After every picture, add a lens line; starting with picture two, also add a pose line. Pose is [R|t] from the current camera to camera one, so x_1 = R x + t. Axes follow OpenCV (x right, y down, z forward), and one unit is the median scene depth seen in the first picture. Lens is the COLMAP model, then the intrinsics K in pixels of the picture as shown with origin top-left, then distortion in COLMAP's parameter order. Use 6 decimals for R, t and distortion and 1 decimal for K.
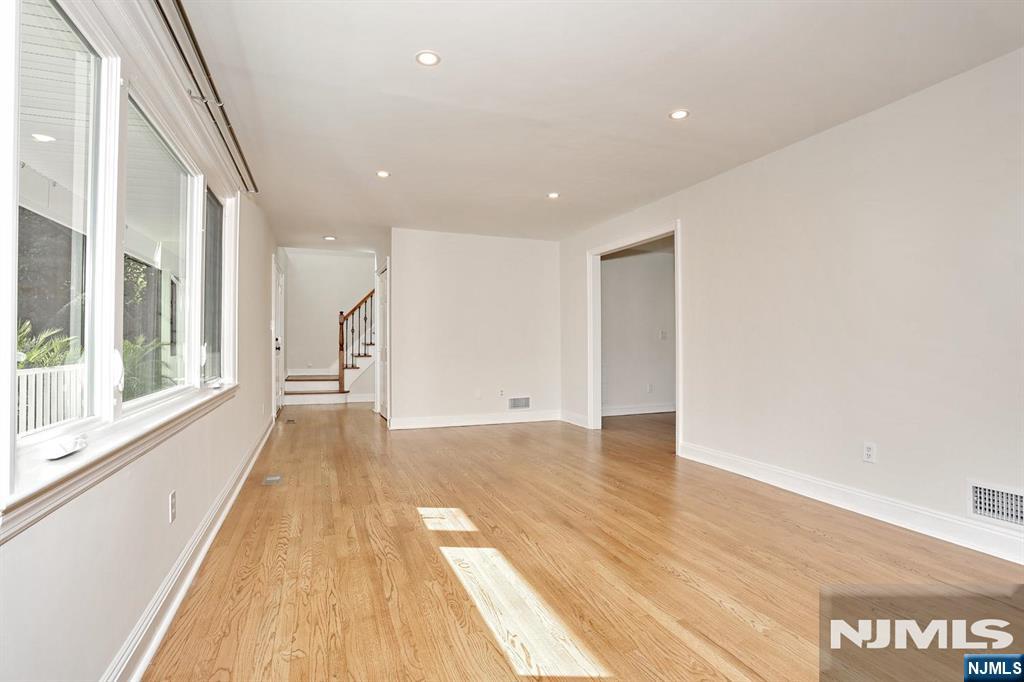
lens RADIAL K [[499.4, 0, 507.8], [0, 499.4, 337.2], [0, 0, 1]] dist [-0.073880, 0.035064]
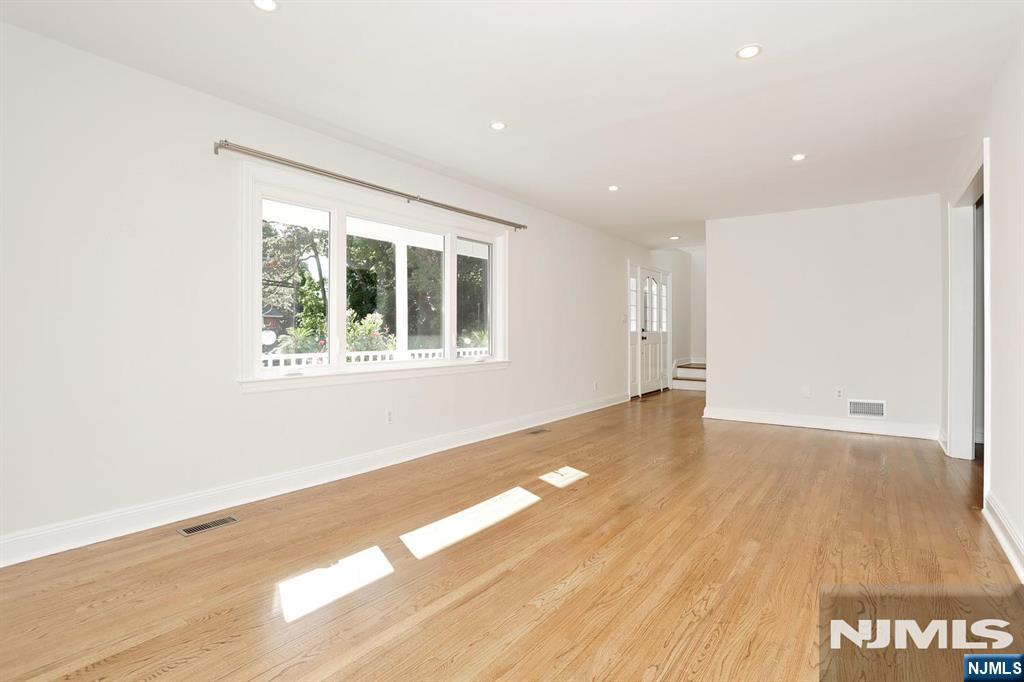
lens RADIAL K [[499.4, 0, 507.8], [0, 499.4, 337.2], [0, 0, 1]] dist [-0.073880, 0.035064]
pose [[0.521199, 0.007750, -0.853400, 0.917007], [0.008462, 0.999863, 0.014249, 0.003505], [0.853393, -0.014648, 0.521062, 0.262790]]
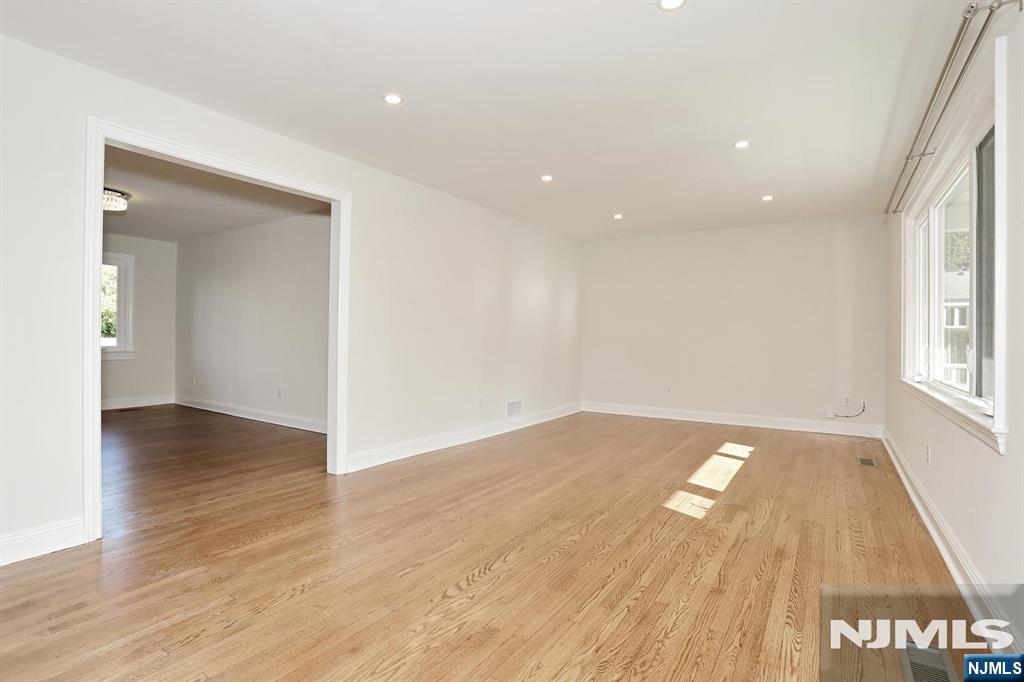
lens RADIAL K [[499.4, 0, 507.8], [0, 499.4, 337.2], [0, 0, 1]] dist [-0.073880, 0.035064]
pose [[-0.579460, -0.004499, 0.814988, -0.829263], [-0.017381, 0.999826, -0.006838, 0.017010], [-0.814815, -0.018128, -0.579437, 2.112300]]
